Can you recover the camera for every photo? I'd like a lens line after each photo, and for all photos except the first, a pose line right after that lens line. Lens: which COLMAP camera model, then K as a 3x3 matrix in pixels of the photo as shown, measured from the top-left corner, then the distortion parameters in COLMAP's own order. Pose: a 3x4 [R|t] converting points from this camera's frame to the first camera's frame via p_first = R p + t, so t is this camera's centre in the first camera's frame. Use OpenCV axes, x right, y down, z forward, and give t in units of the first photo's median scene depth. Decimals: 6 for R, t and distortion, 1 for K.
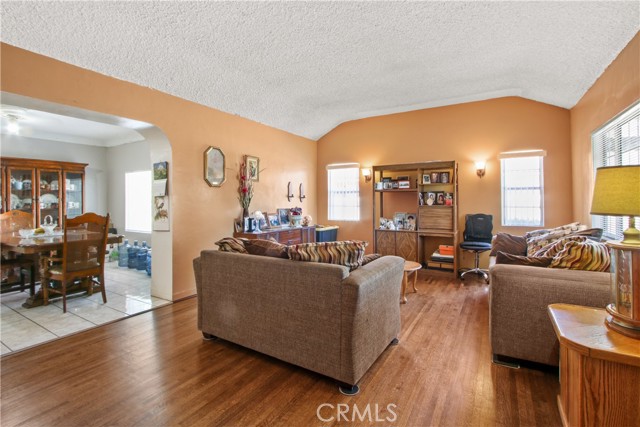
lens RADIAL K [[308.2, 0, 319.6], [0, 308.2, 199.4], [0, 0, 1]] dist [-0.002204, -0.000010]
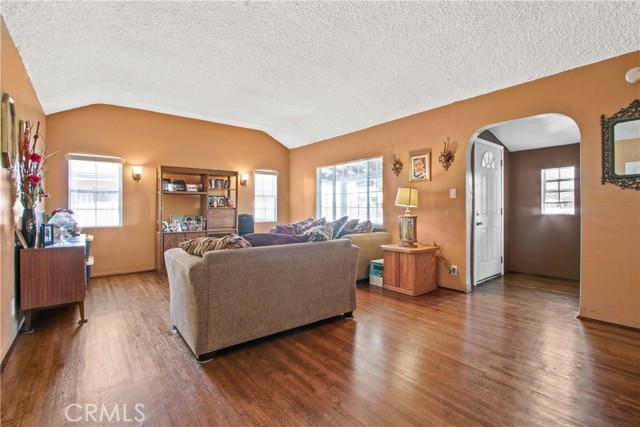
lens RADIAL K [[298.2, 0, 320.0], [0, 298.2, 213.5], [0, 0, 1]] dist [-0.014904, 0.000092]
pose [[0.359835, -0.007362, 0.932987, -0.542489], [-0.001838, 0.999961, 0.008599, 0.032292], [-0.933014, -0.004809, 0.359808, 0.240838]]
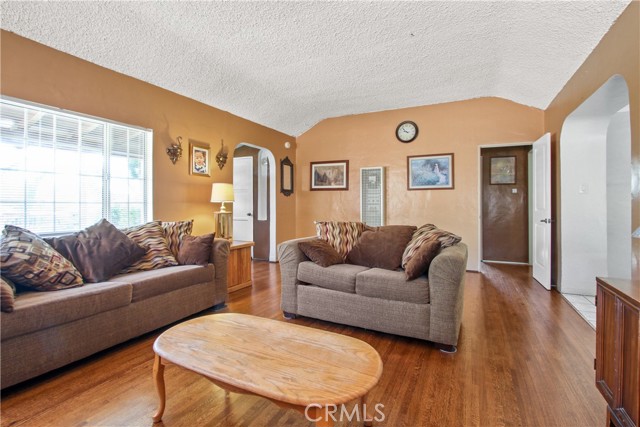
lens RADIAL K [[298.2, 0, 320.0], [0, 298.2, 213.5], [0, 0, 1]] dist [-0.014904, 0.000092]
pose [[-0.997684, 0.005839, -0.067761, 0.121045], [0.003798, 0.999536, 0.030206, 0.025416], [0.067906, 0.029879, -0.997244, 1.139585]]
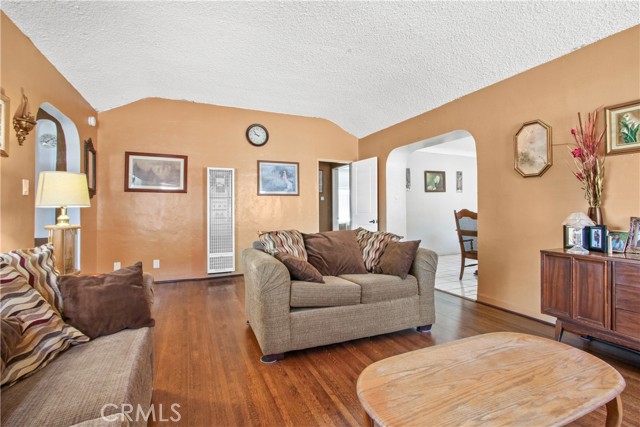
lens RADIAL K [[298.2, 0, 320.0], [0, 298.2, 213.5], [0, 0, 1]] dist [-0.014904, 0.000092]
pose [[-0.591170, 0.018770, -0.806329, 0.444109], [0.010266, 0.999823, 0.015748, 0.024120], [0.806482, 0.001032, -0.591258, 0.876740]]
